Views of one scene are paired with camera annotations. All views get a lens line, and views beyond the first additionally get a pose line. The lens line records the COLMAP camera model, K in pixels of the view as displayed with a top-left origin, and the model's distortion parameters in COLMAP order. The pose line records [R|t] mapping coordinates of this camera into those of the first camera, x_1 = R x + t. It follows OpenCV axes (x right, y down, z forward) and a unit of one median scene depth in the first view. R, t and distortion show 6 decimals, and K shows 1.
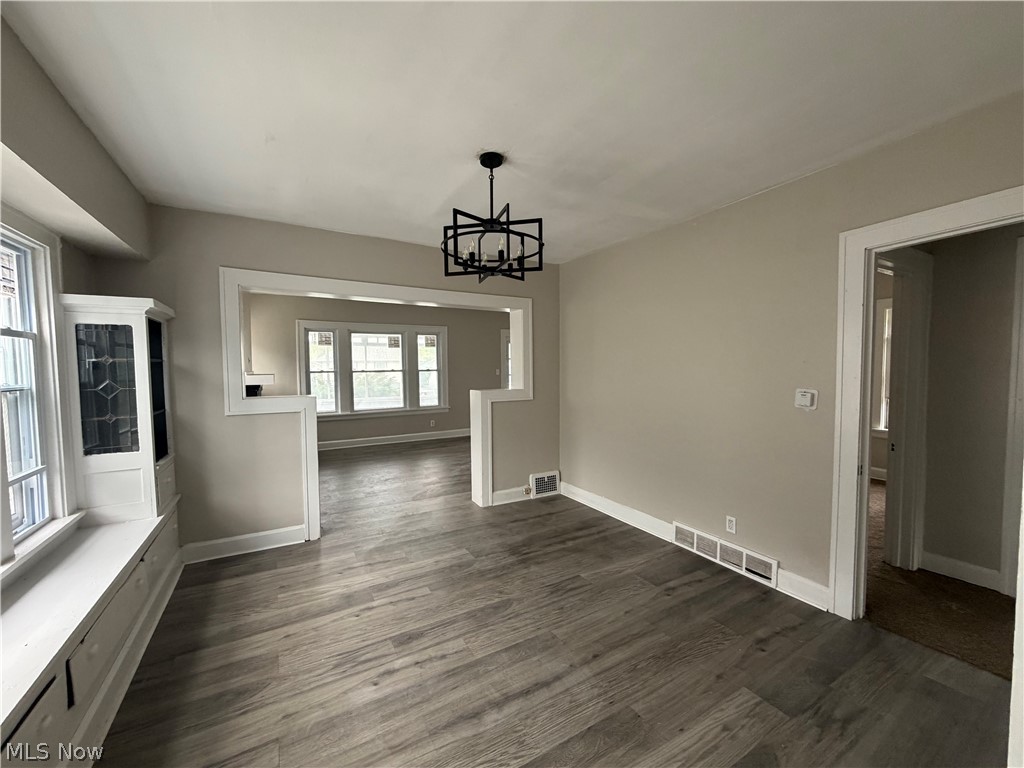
lens RADIAL K [[406.4, 0, 509.6], [0, 406.4, 386.8], [0, 0, 1]] dist [0.000673, 0.000123]
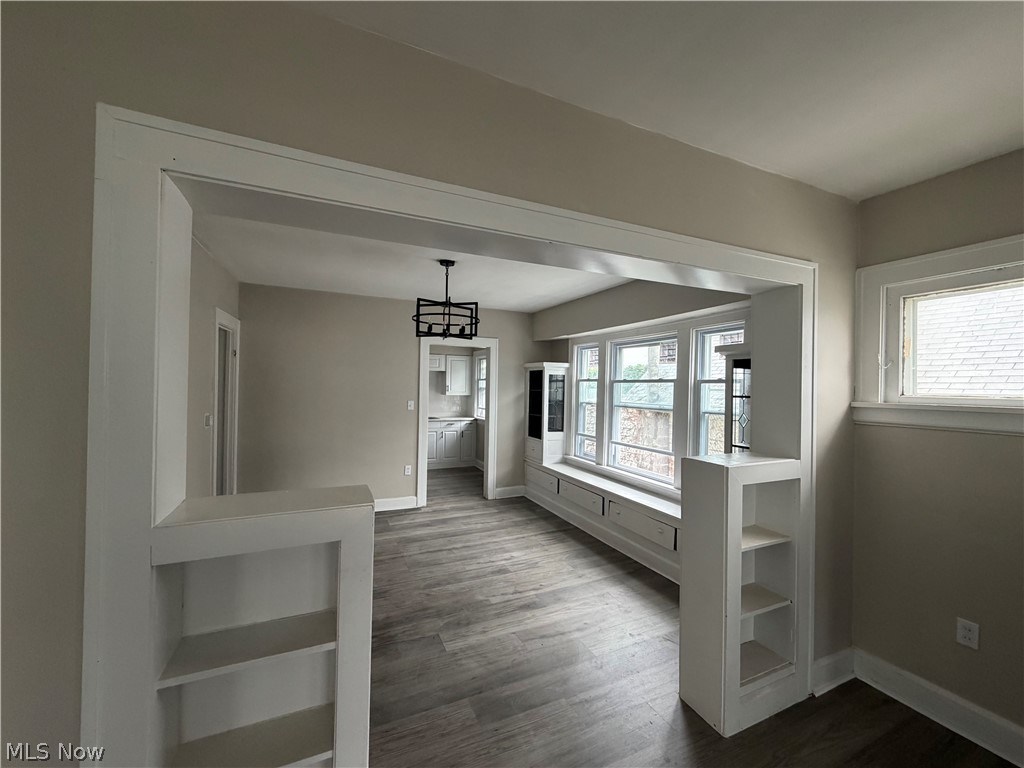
lens RADIAL K [[405.9, 0, 509.3], [0, 405.9, 385.0], [0, 0, 1]] dist [-0.000761, -0.000051]
pose [[-0.995304, -0.008444, 0.096429, -0.371184], [-0.003676, 0.998767, 0.049512, -0.153925], [-0.096729, 0.048925, -0.994108, 2.182165]]
